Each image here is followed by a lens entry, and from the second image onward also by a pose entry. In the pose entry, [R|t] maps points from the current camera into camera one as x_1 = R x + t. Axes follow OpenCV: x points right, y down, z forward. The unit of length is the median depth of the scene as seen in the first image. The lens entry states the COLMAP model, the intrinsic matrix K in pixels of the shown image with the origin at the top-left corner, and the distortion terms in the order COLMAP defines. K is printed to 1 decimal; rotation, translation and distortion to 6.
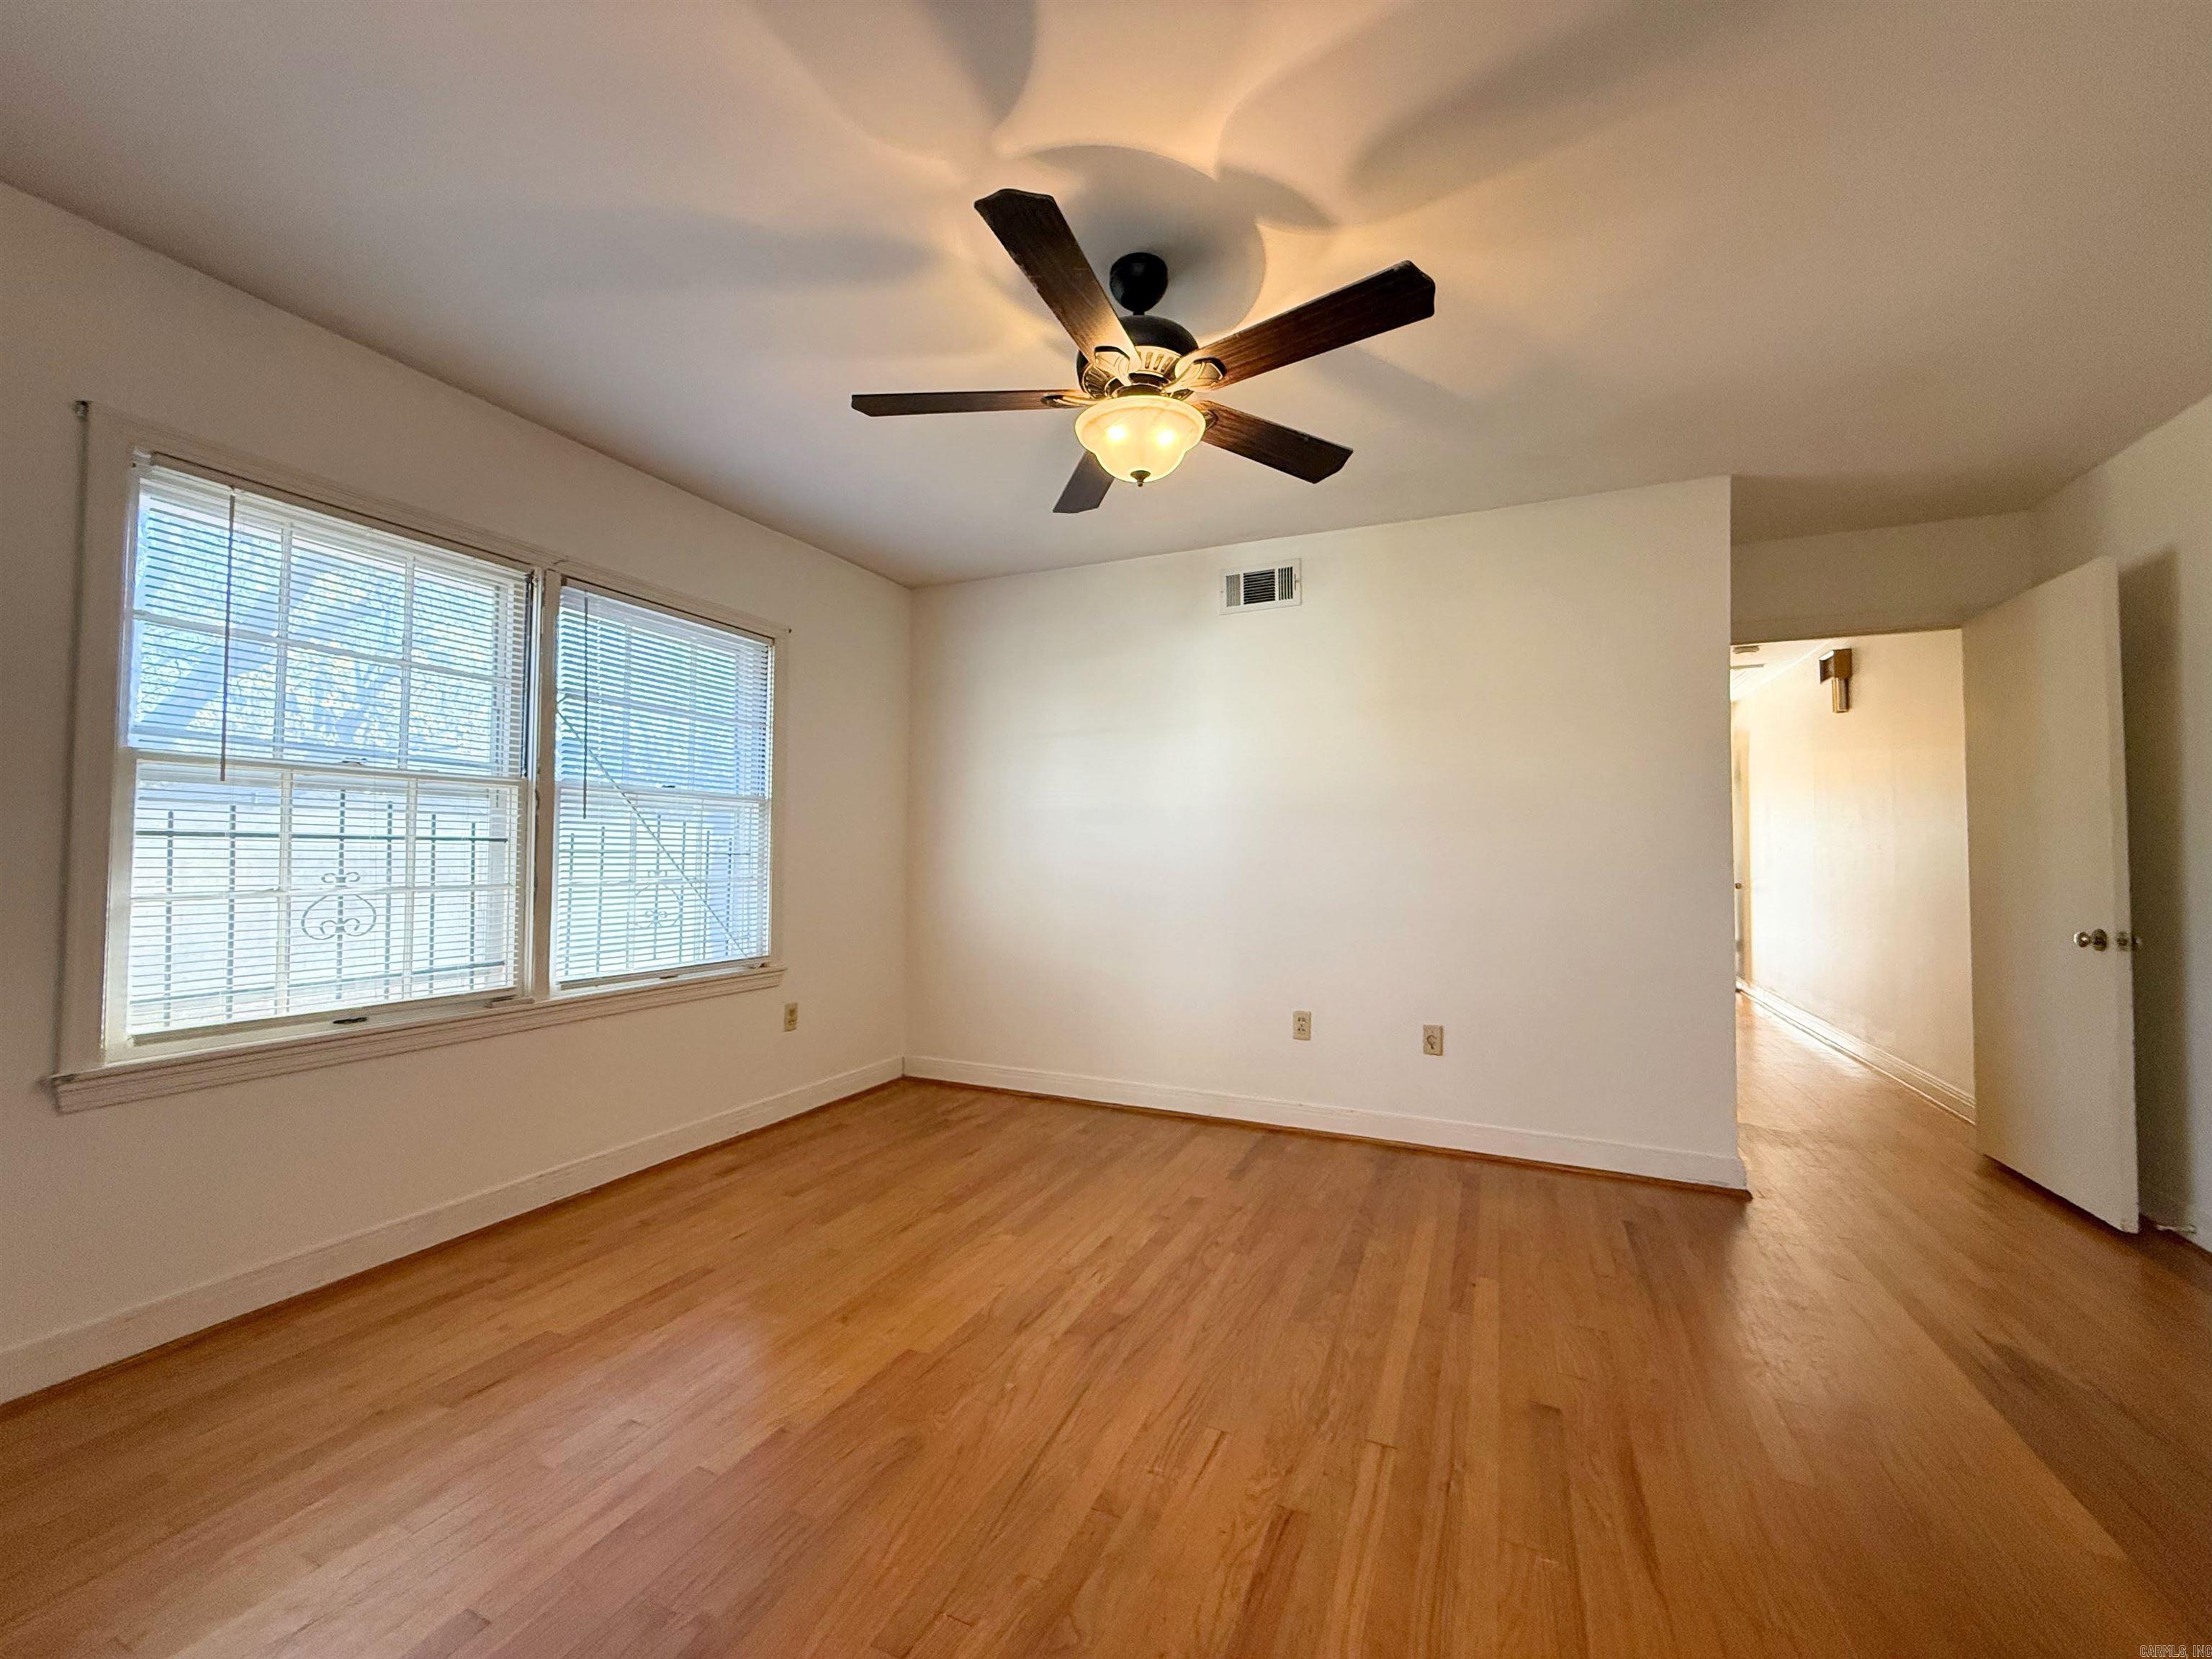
lens RADIAL K [[882.9, 0, 1096.4], [0, 882.9, 826.4], [0, 0, 1]] dist [0.000529, -0.000176]
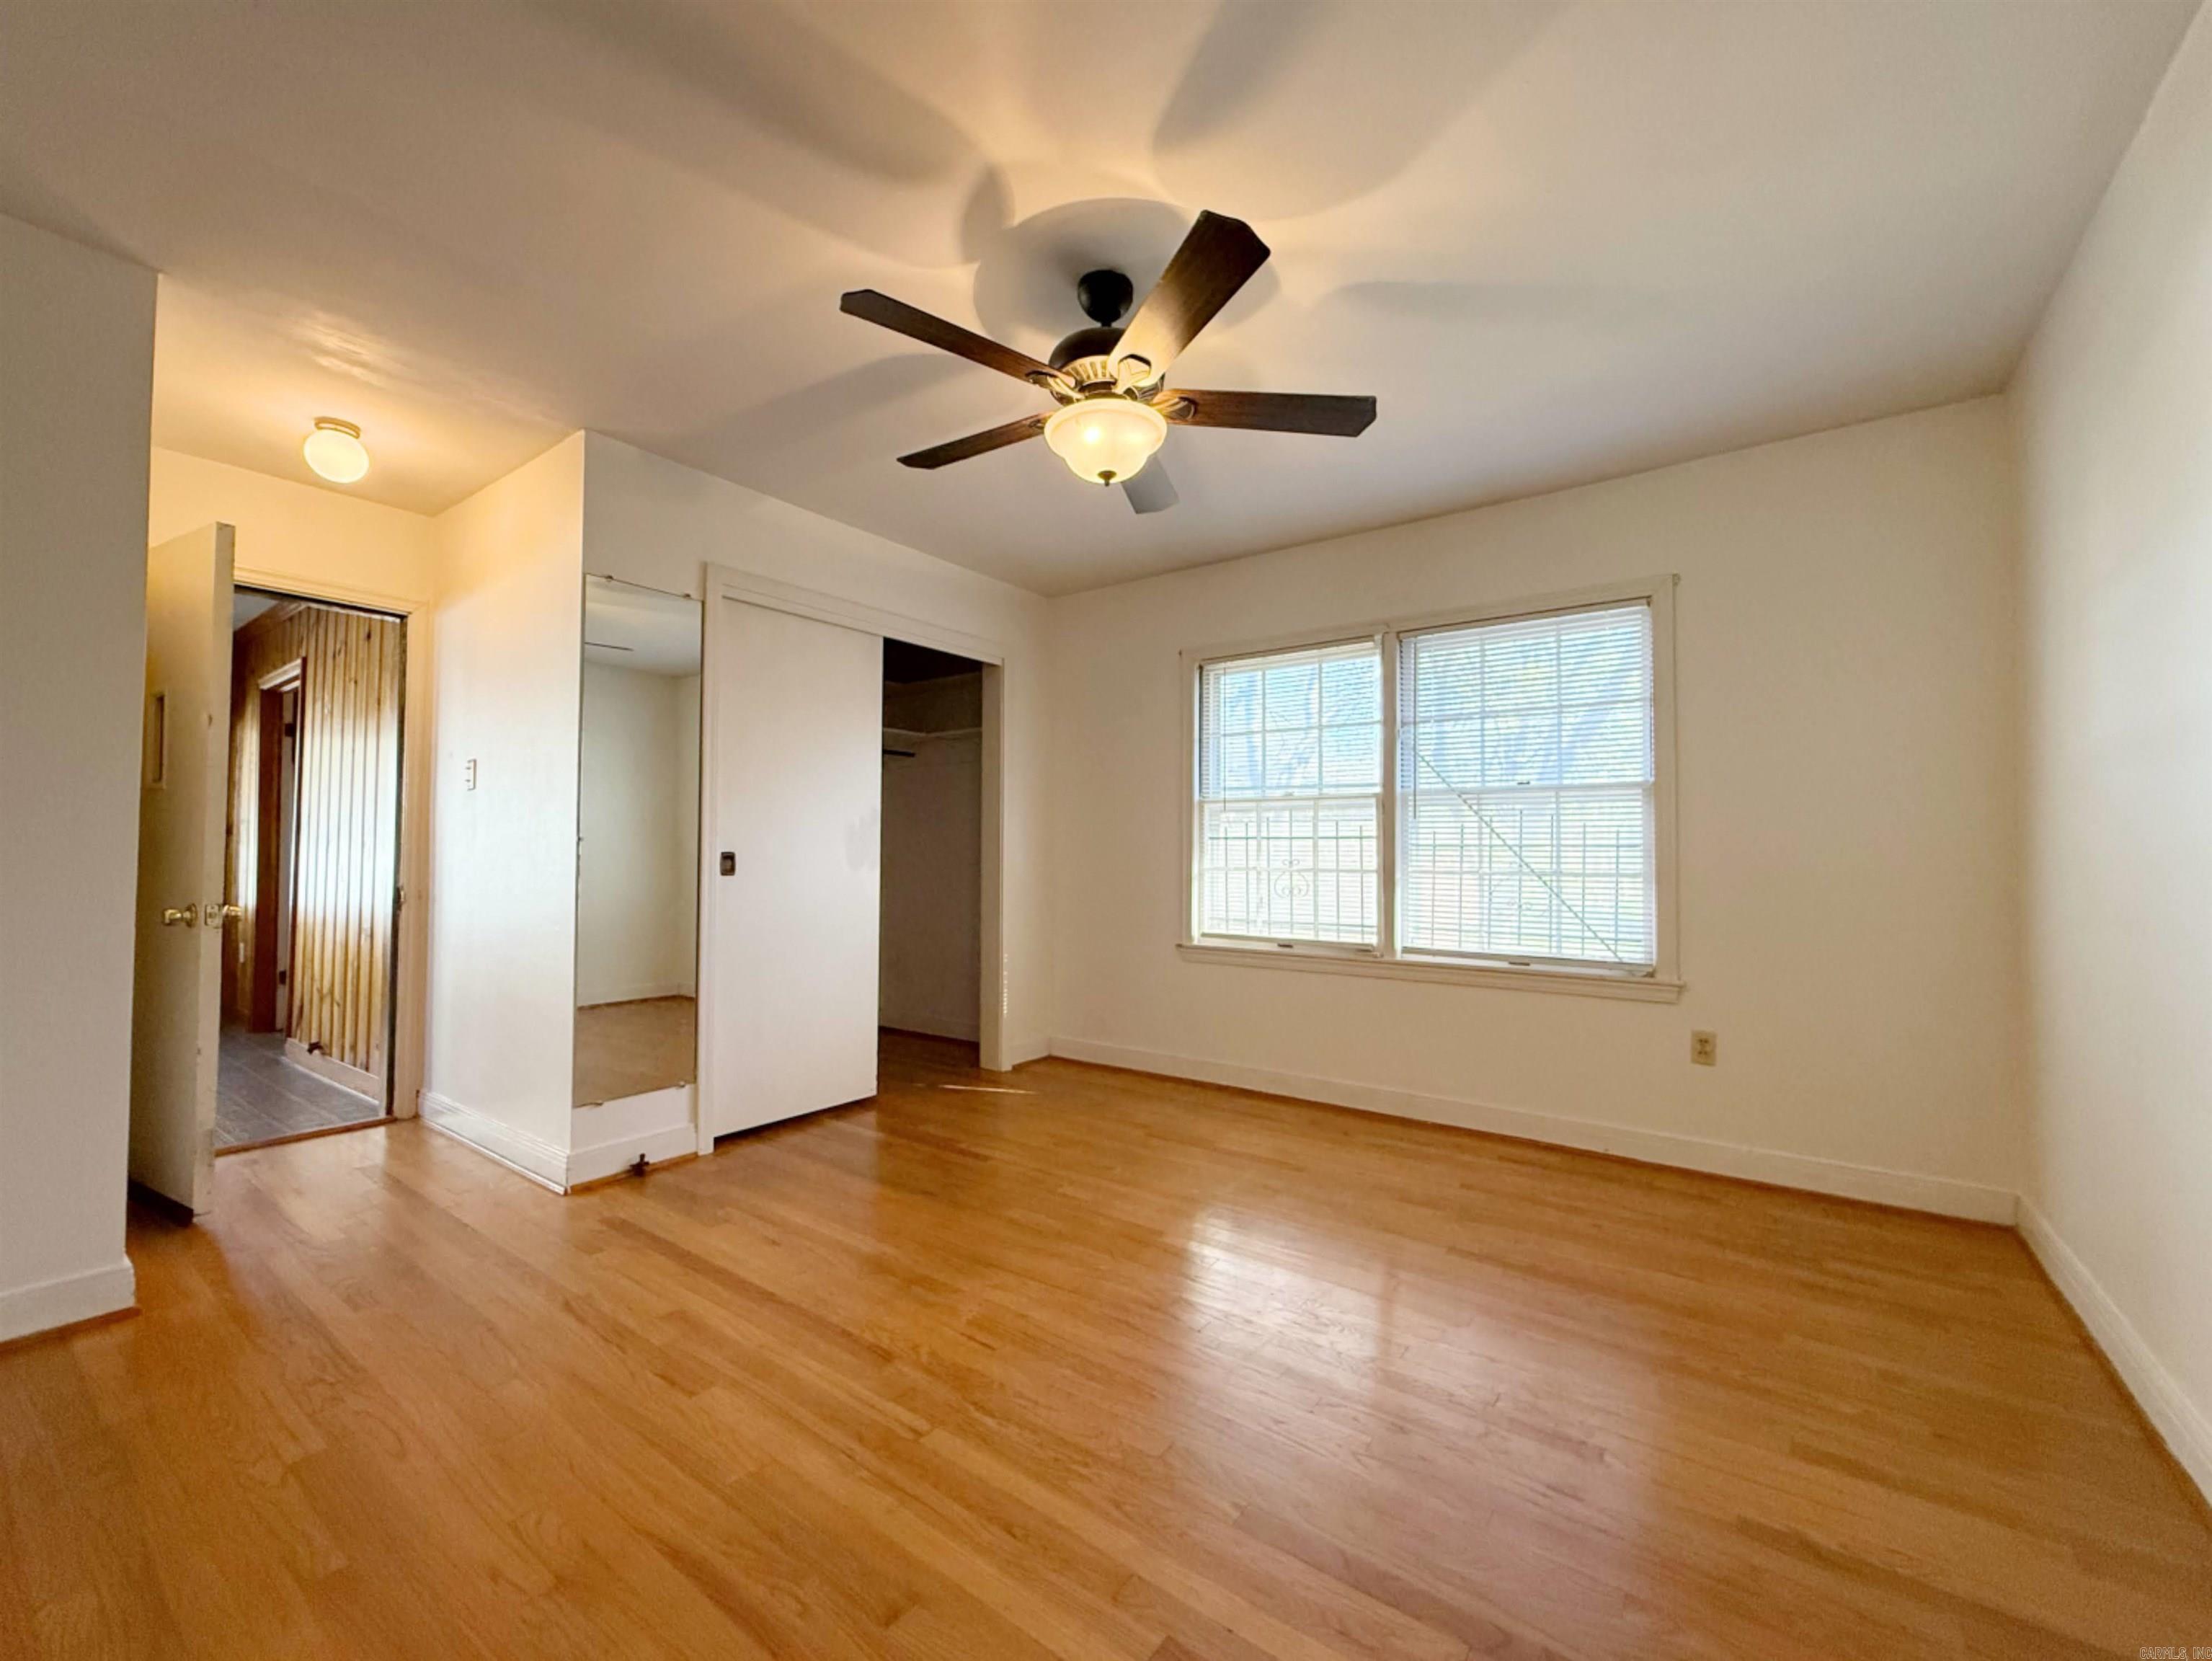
lens RADIAL K [[881.6, 0, 1104.1], [0, 881.6, 828.7], [0, 0, 1]] dist [-0.001044, -0.000046]
pose [[-0.206365, -0.035881, -0.977817, 0.775940], [0.024898, 0.998811, -0.041906, 0.048577], [0.978158, -0.032994, -0.205226, 0.873702]]
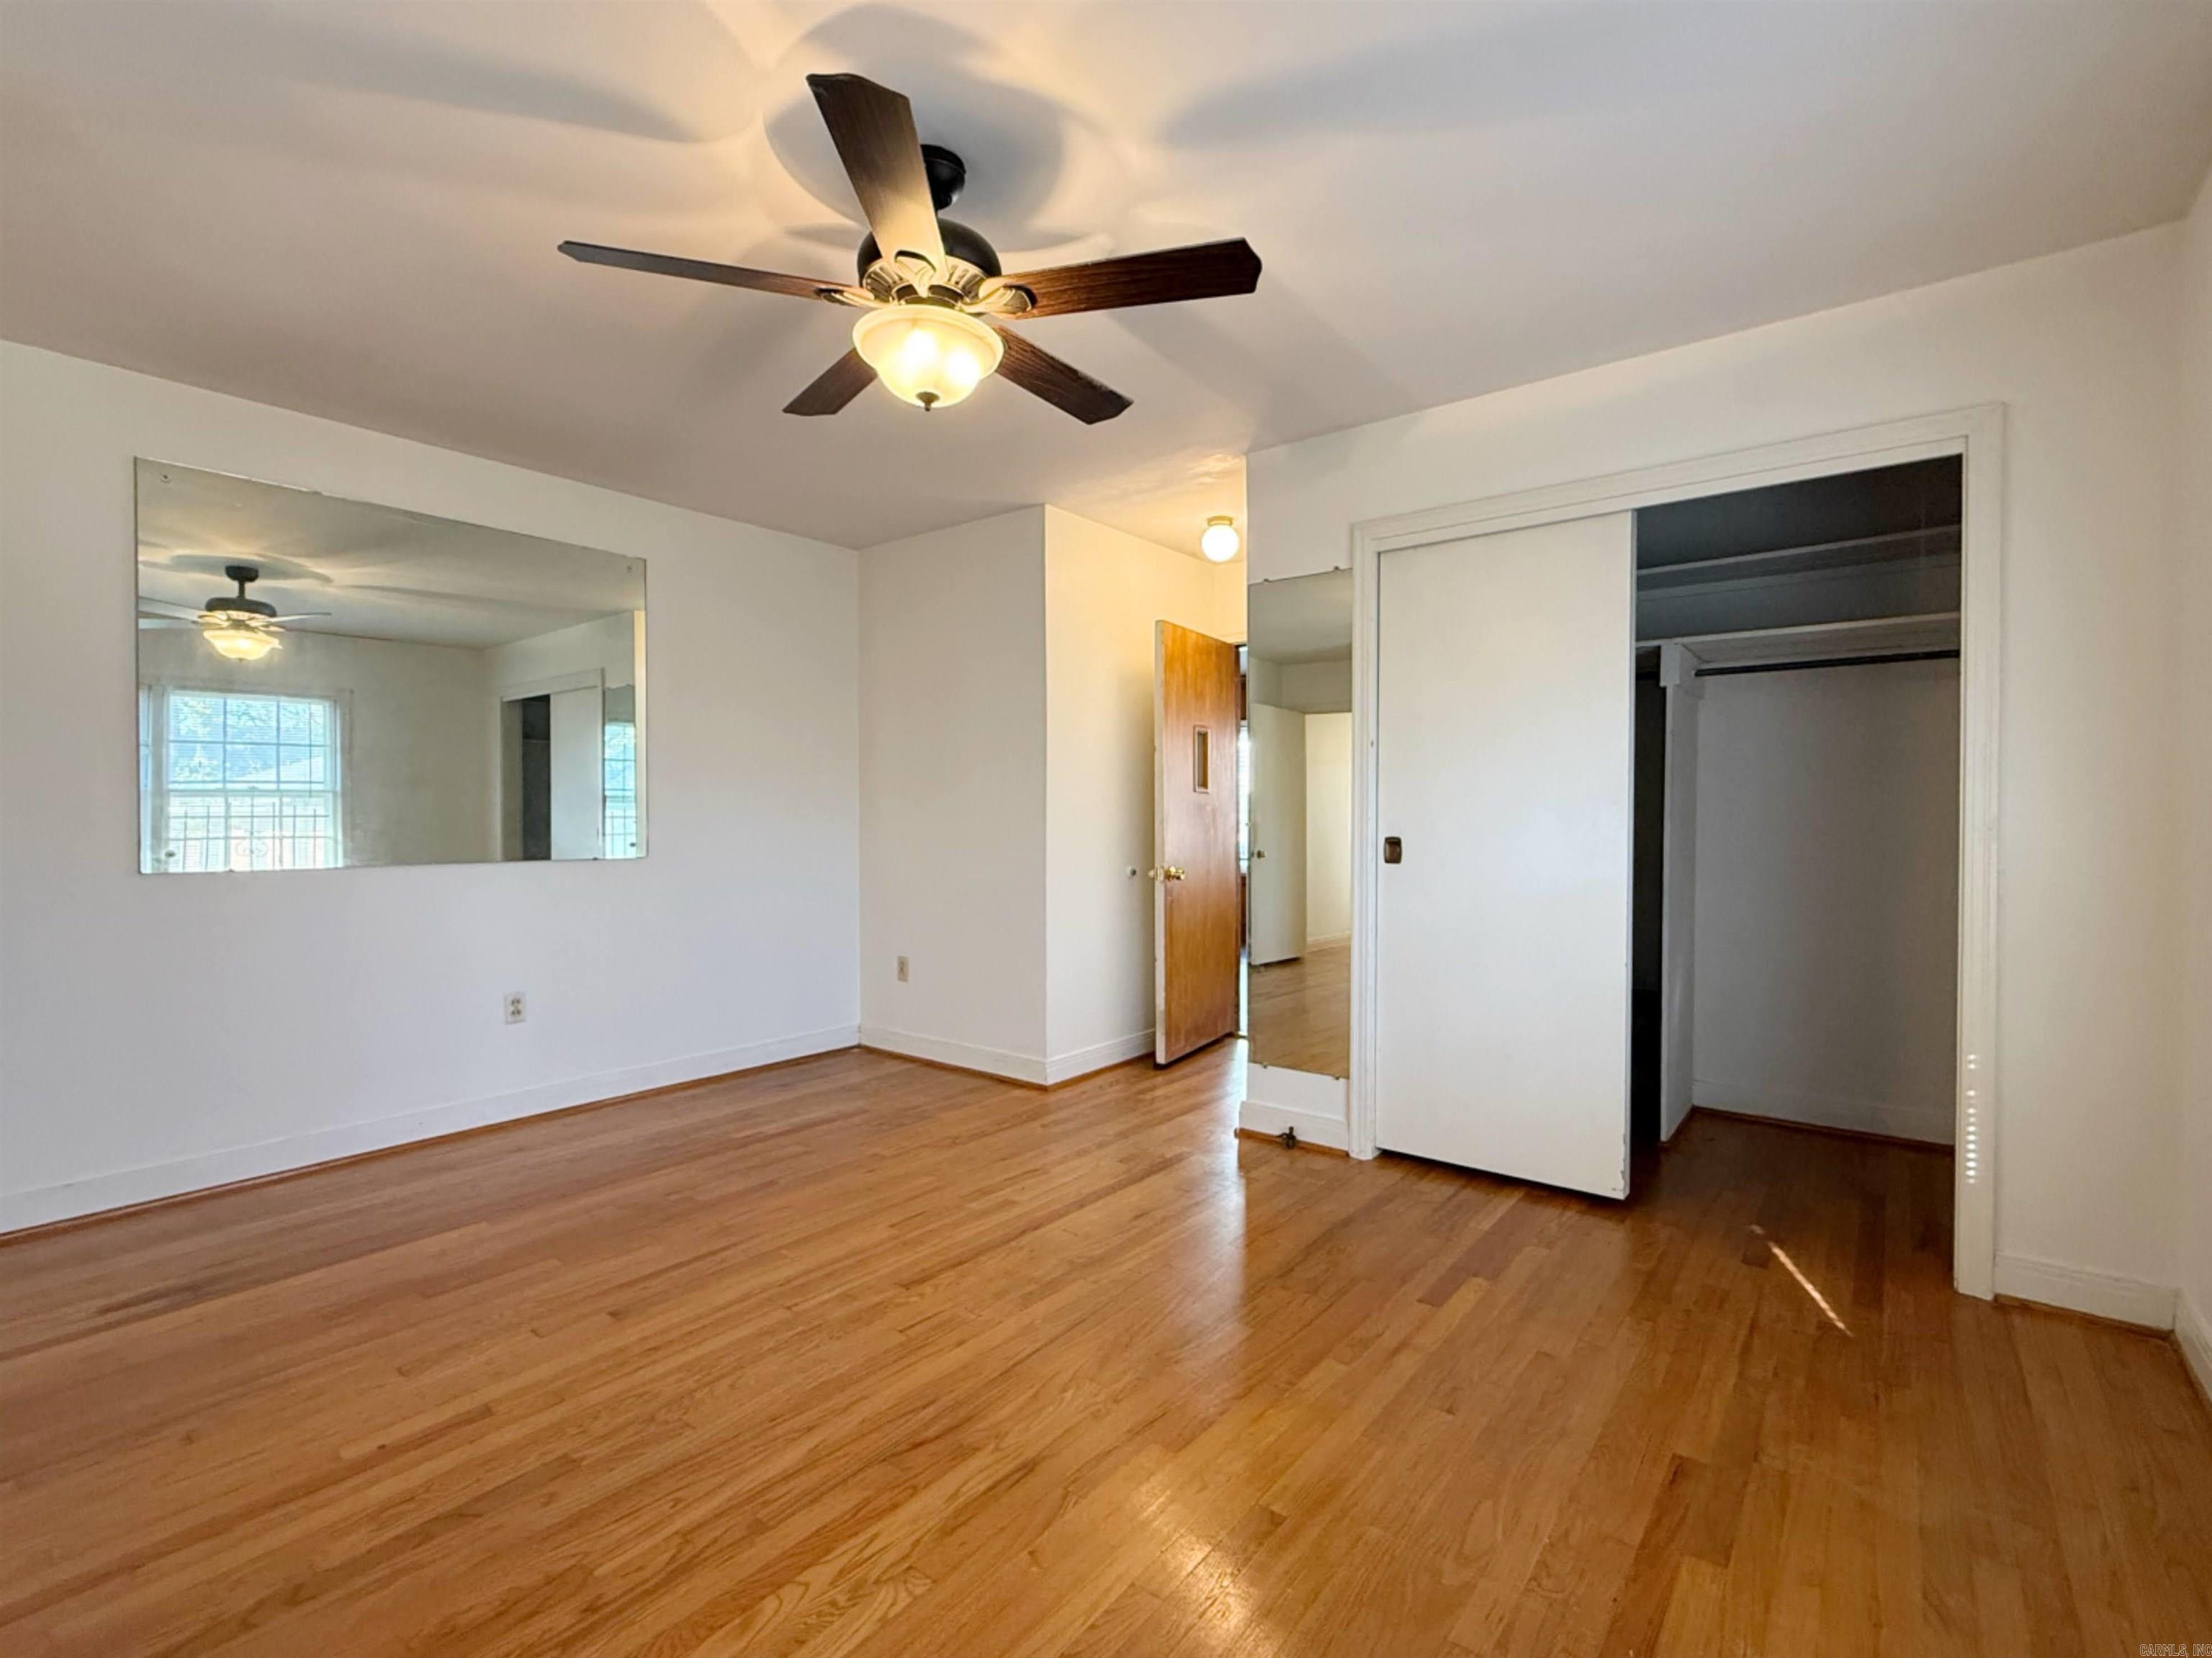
lens RADIAL K [[1001.2, 0, 1106.0], [0, 1001.2, 829.0], [0, 0, 1]] dist [0.000476, 0.000205]
pose [[-0.974273, -0.007324, 0.225254, -0.257539], [-0.011554, 0.999781, -0.017468, 0.032292], [-0.225077, -0.019621, -0.974143, 1.401895]]
